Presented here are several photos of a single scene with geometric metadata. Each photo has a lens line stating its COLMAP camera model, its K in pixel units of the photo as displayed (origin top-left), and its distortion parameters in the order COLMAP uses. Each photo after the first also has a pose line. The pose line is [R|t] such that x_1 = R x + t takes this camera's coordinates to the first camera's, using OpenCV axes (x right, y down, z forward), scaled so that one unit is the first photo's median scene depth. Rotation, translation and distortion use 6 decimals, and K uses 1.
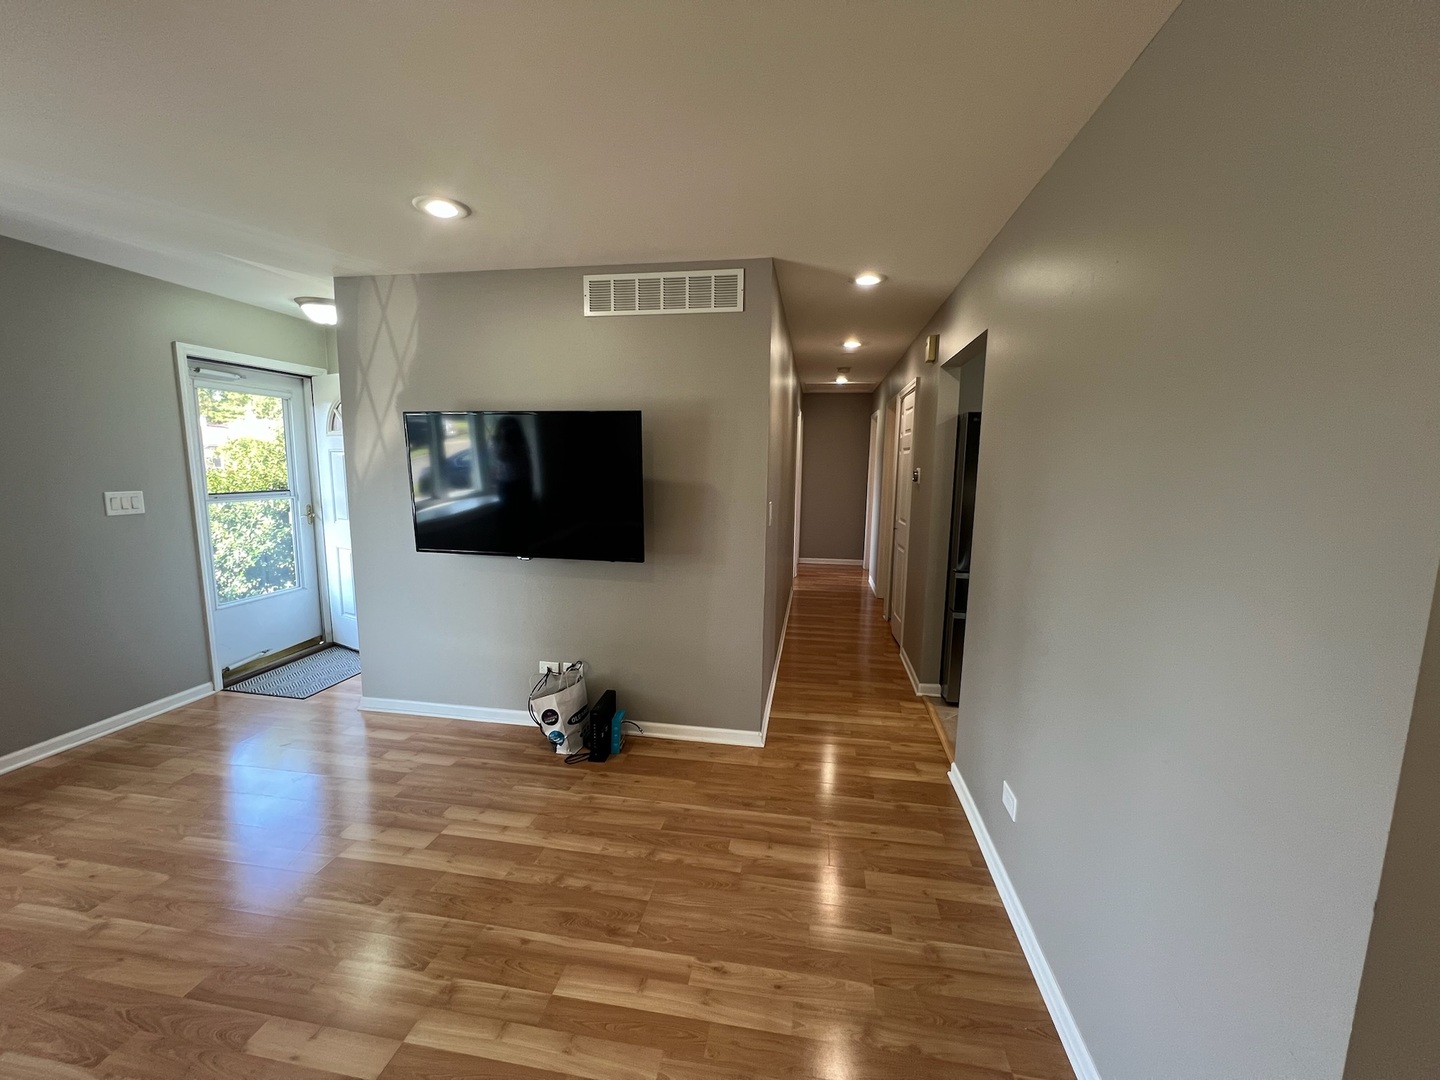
lens RADIAL K [[577.7, 0, 721.0], [0, 577.7, 537.2], [0, 0, 1]] dist [-0.003935, 0.000869]
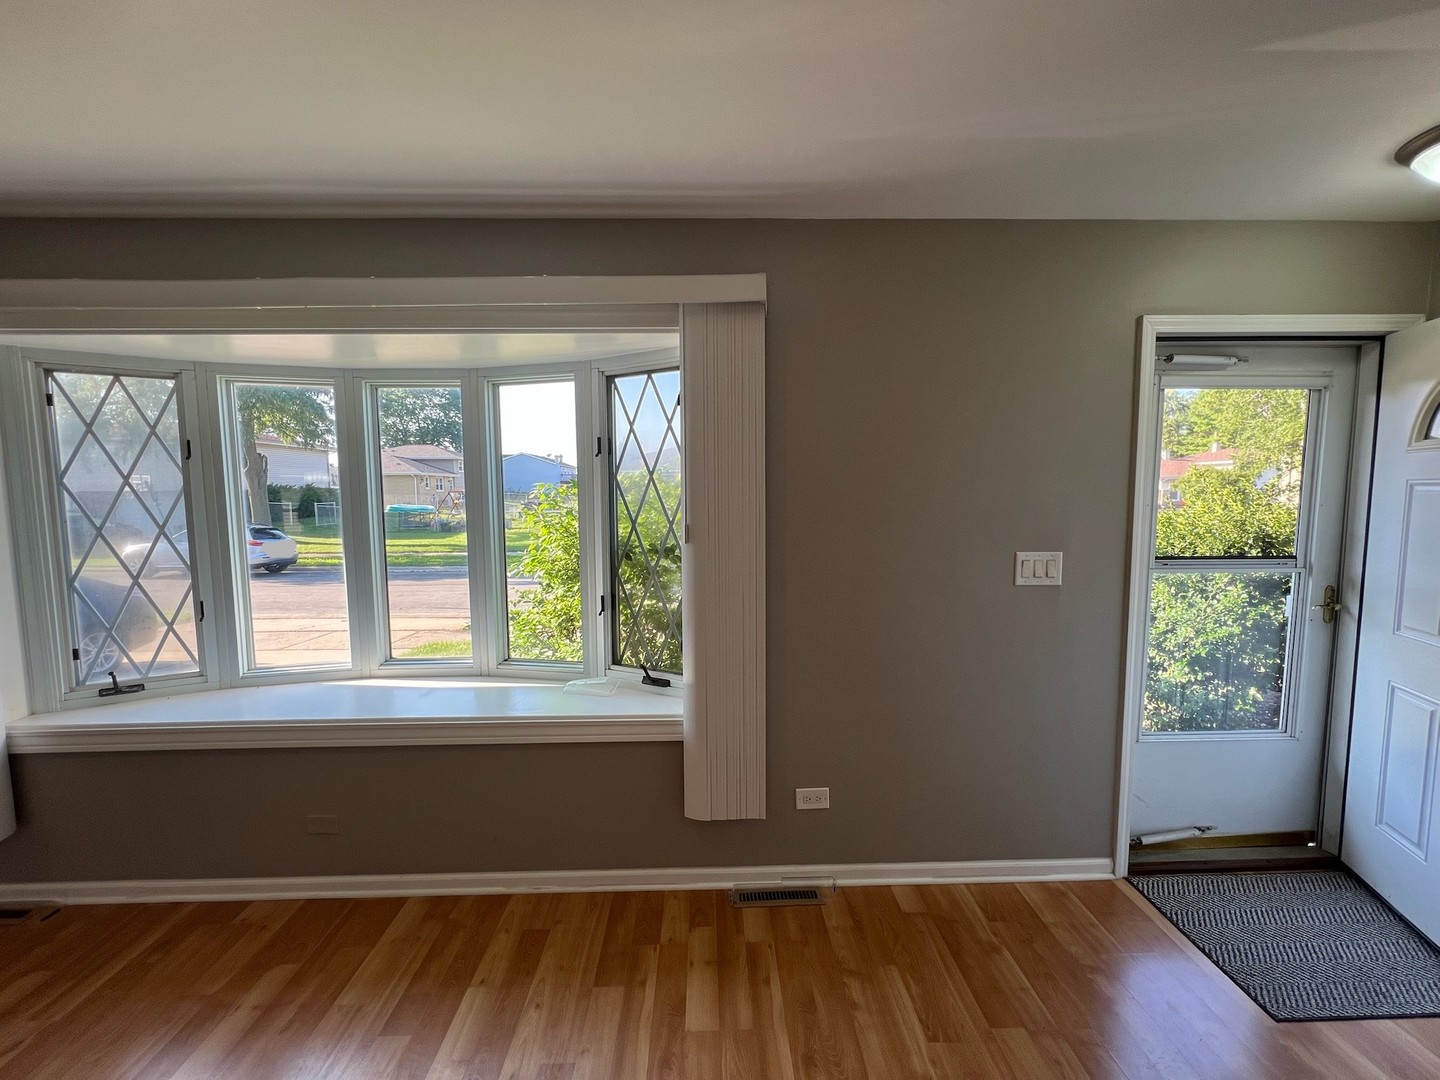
lens RADIAL K [[579.3, 0, 718.1], [0, 579.3, 546.6], [0, 0, 1]] dist [-0.002741, 0.000551]
pose [[0.189942, 0.077111, -0.978762, -0.318237], [-0.114829, 0.991814, 0.055855, -0.059198], [0.975057, 0.101781, 0.197242, 0.358578]]
